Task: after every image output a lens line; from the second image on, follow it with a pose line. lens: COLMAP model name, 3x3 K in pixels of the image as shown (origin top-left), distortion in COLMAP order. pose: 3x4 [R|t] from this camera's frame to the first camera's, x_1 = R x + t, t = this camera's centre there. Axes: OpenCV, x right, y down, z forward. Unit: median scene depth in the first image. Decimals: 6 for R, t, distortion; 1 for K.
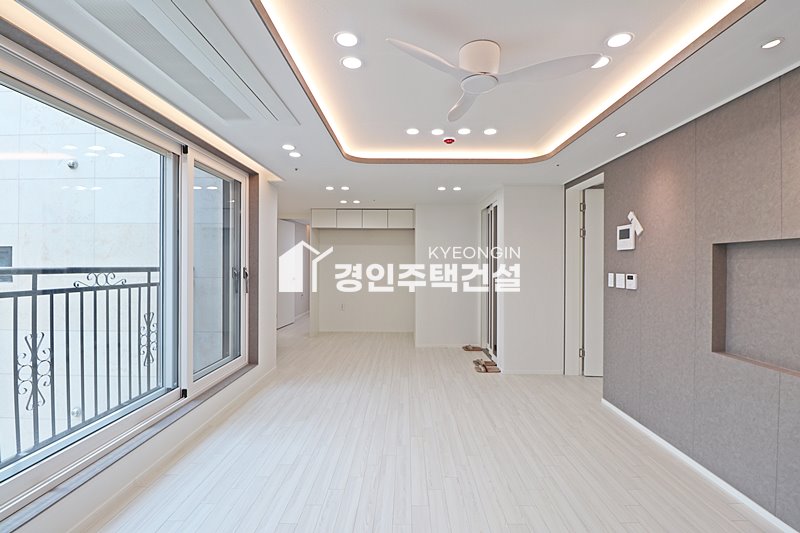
lens RADIAL K [[374.9, 0, 399.0], [0, 374.9, 264.3], [0, 0, 1]] dist [0.012552, -0.018544]
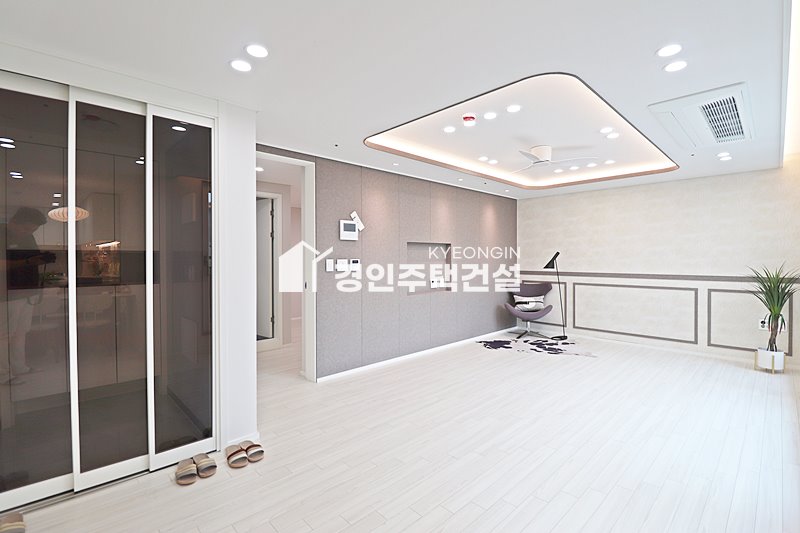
lens RADIAL K [[375.6, 0, 405.3], [0, 375.6, 260.7], [0, 0, 1]] dist [0.011792, -0.019754]
pose [[-0.719919, -0.009532, 0.693993, -0.415133], [0.000172, 0.999903, 0.013912, 0.013199], [-0.694058, 0.010135, -0.719847, 1.813268]]
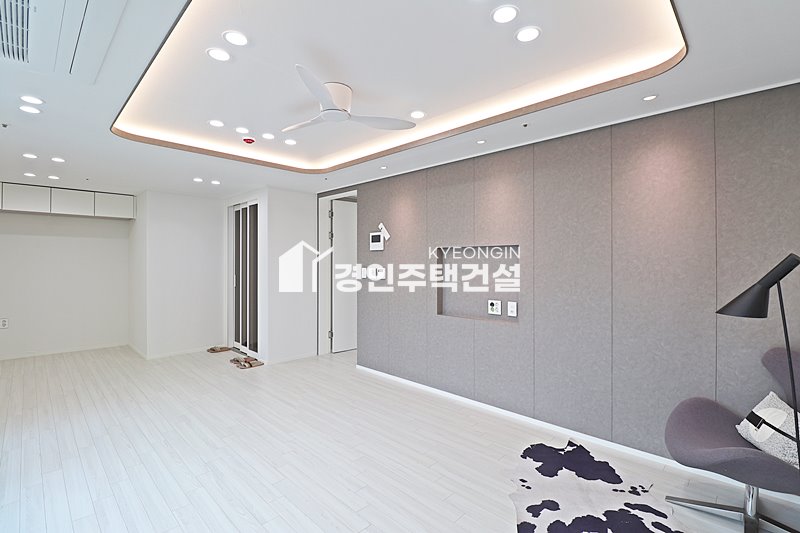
lens RADIAL K [[375.6, 0, 405.3], [0, 375.6, 260.7], [0, 0, 1]] dist [0.011792, -0.019754]
pose [[0.688526, -0.000551, 0.725212, -0.321147], [0.003532, 0.999990, -0.002593, 0.003056], [-0.725203, 0.004347, 0.688521, -0.014763]]
